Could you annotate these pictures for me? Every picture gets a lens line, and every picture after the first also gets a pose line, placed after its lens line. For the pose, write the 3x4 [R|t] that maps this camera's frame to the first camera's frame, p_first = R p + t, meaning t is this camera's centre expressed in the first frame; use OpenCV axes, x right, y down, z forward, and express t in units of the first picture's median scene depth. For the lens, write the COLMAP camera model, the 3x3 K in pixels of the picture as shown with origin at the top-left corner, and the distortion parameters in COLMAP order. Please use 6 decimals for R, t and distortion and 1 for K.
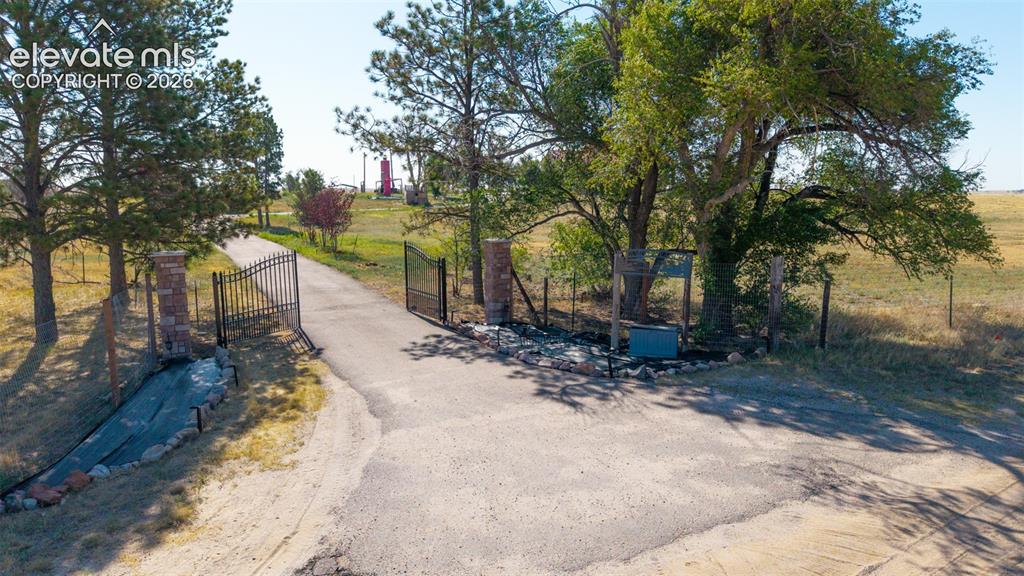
lens RADIAL K [[772.2, 0, 558.5], [0, 772.2, 287.2], [0, 0, 1]] dist [0.032074, -0.042944]
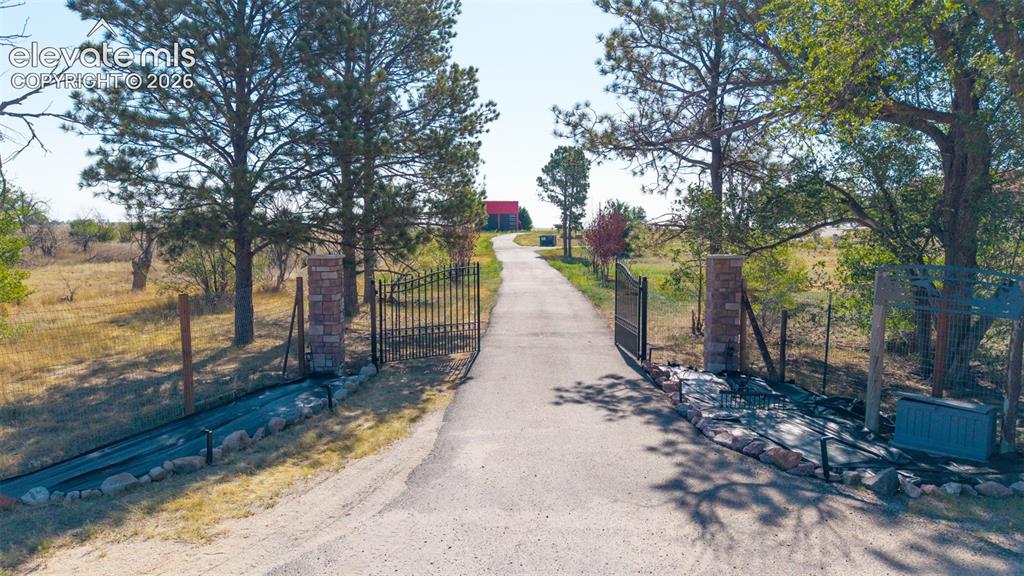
lens RADIAL K [[729.5, 0, 512.0], [0, 729.5, 288.0], [0, 0, 1]] dist [0.072116, -0.098845]
pose [[0.853928, 0.038757, -0.518946, 0.136848], [-0.069921, 0.996725, -0.040615, 0.013256], [0.515672, 0.070967, 0.853842, 0.380342]]
